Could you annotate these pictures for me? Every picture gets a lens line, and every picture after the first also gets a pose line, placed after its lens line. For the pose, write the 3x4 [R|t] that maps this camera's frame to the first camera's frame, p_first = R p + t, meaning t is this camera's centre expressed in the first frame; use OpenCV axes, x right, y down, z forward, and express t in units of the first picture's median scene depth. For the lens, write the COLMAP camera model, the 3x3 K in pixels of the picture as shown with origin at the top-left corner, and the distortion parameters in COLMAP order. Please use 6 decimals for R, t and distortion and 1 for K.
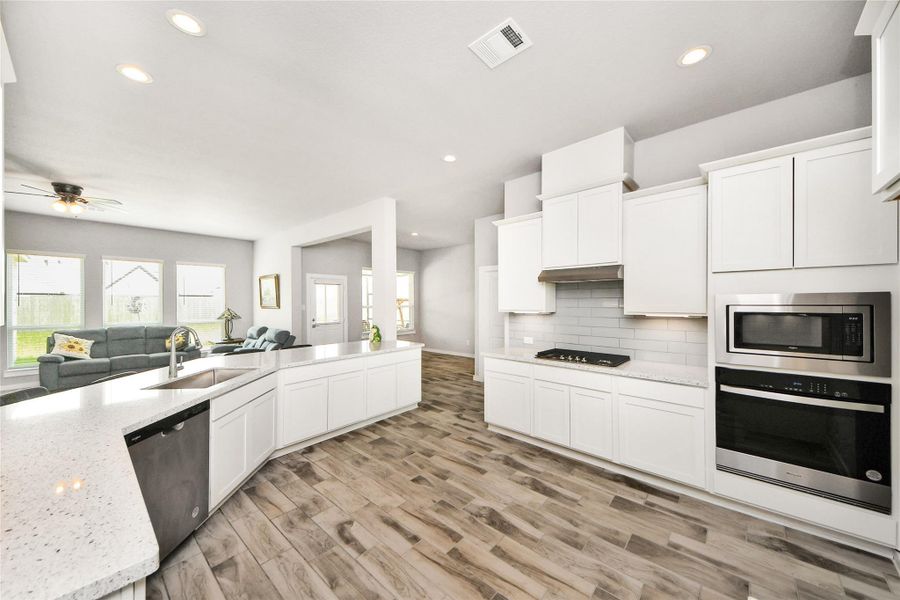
lens RADIAL K [[324.0, 0, 456.1], [0, 324.0, 302.1], [0, 0, 1]] dist [0.033040, -0.008000]
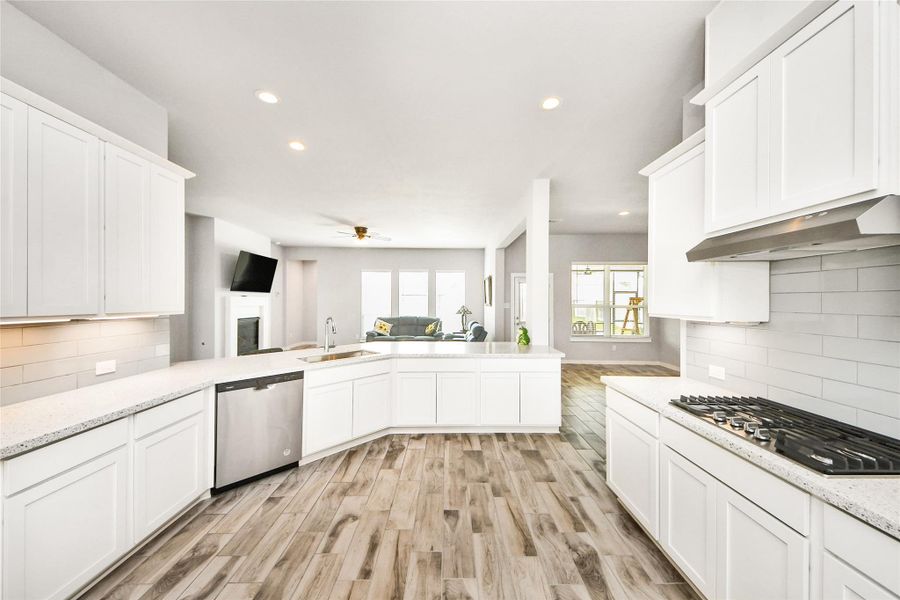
lens RADIAL K [[324.0, 0, 447.1], [0, 324.0, 298.3], [0, 0, 1]] dist [0.033040, -0.008000]
pose [[0.662336, -0.000102, -0.749207, 0.460858], [-0.005612, 0.999971, -0.005097, 0.000625], [0.749186, 0.007581, 0.662317, 0.402840]]
